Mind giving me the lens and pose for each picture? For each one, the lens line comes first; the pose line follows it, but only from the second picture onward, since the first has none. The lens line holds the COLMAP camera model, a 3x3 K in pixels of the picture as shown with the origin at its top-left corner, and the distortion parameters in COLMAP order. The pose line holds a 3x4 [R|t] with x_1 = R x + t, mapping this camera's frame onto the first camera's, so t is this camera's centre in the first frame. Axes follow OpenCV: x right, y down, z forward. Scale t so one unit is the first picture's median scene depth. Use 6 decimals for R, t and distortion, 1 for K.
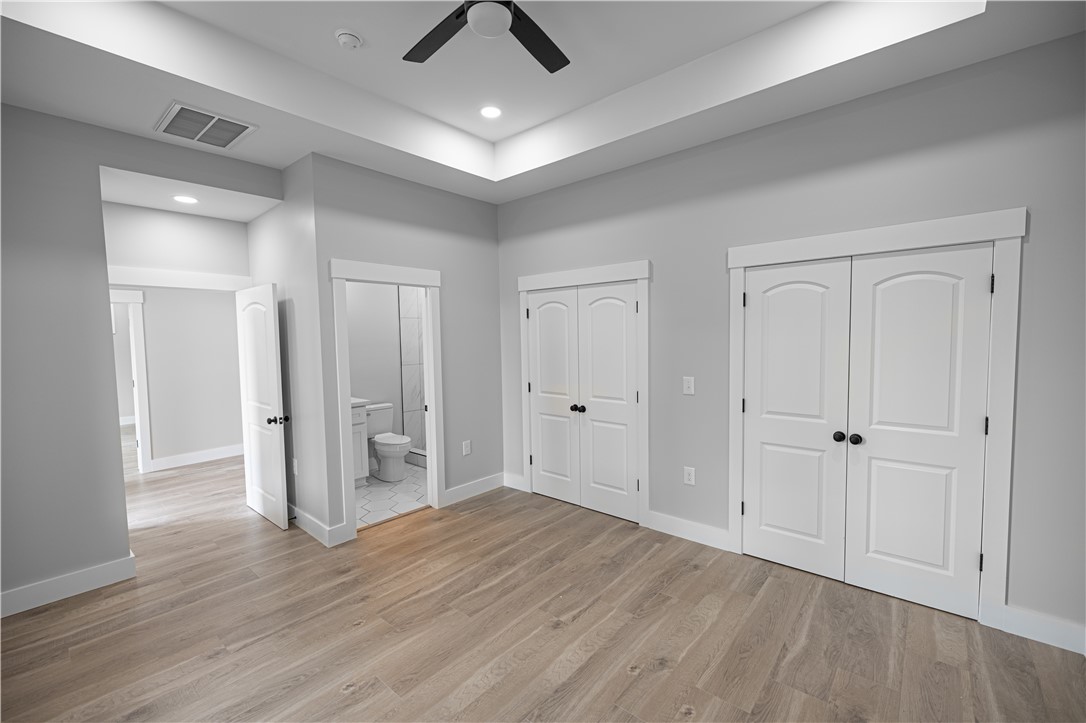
lens RADIAL K [[454.9, 0, 538.6], [0, 454.9, 359.4], [0, 0, 1]] dist [0.005037, -0.000536]
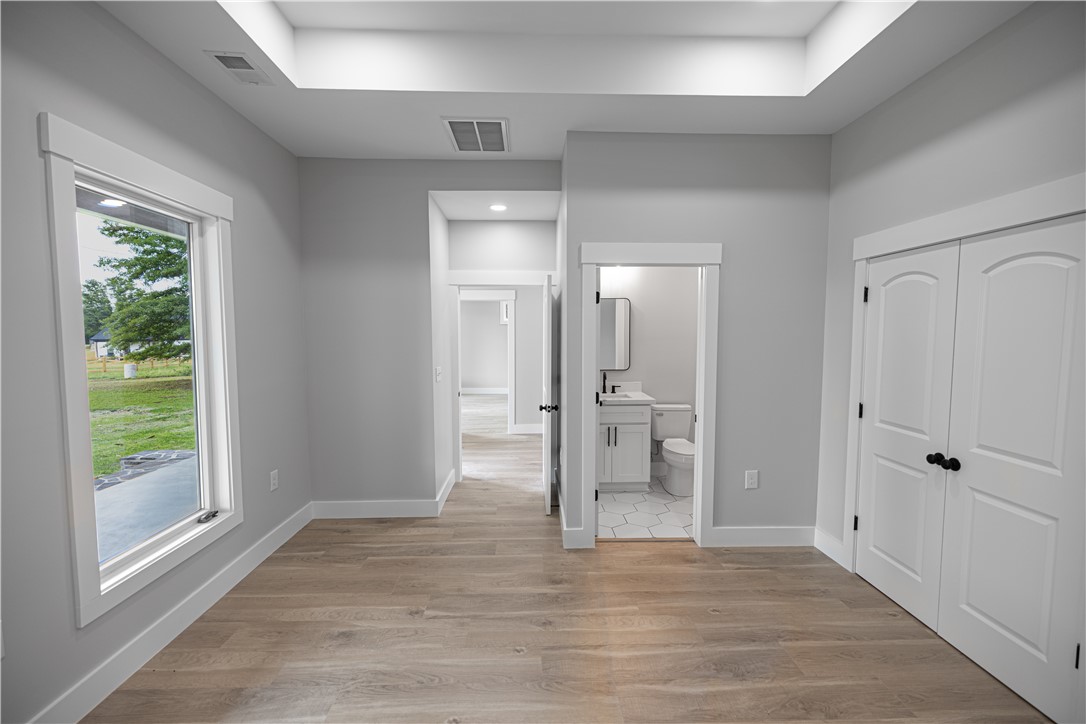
lens RADIAL K [[454.9, 0, 559.3], [0, 454.9, 362.4], [0, 0, 1]] dist [0.005037, -0.000536]
pose [[0.682802, 0.065542, -0.727658, 0.206962], [-0.048928, 0.997834, 0.043966, -0.018395], [0.728964, 0.005583, 0.684530, 0.345304]]
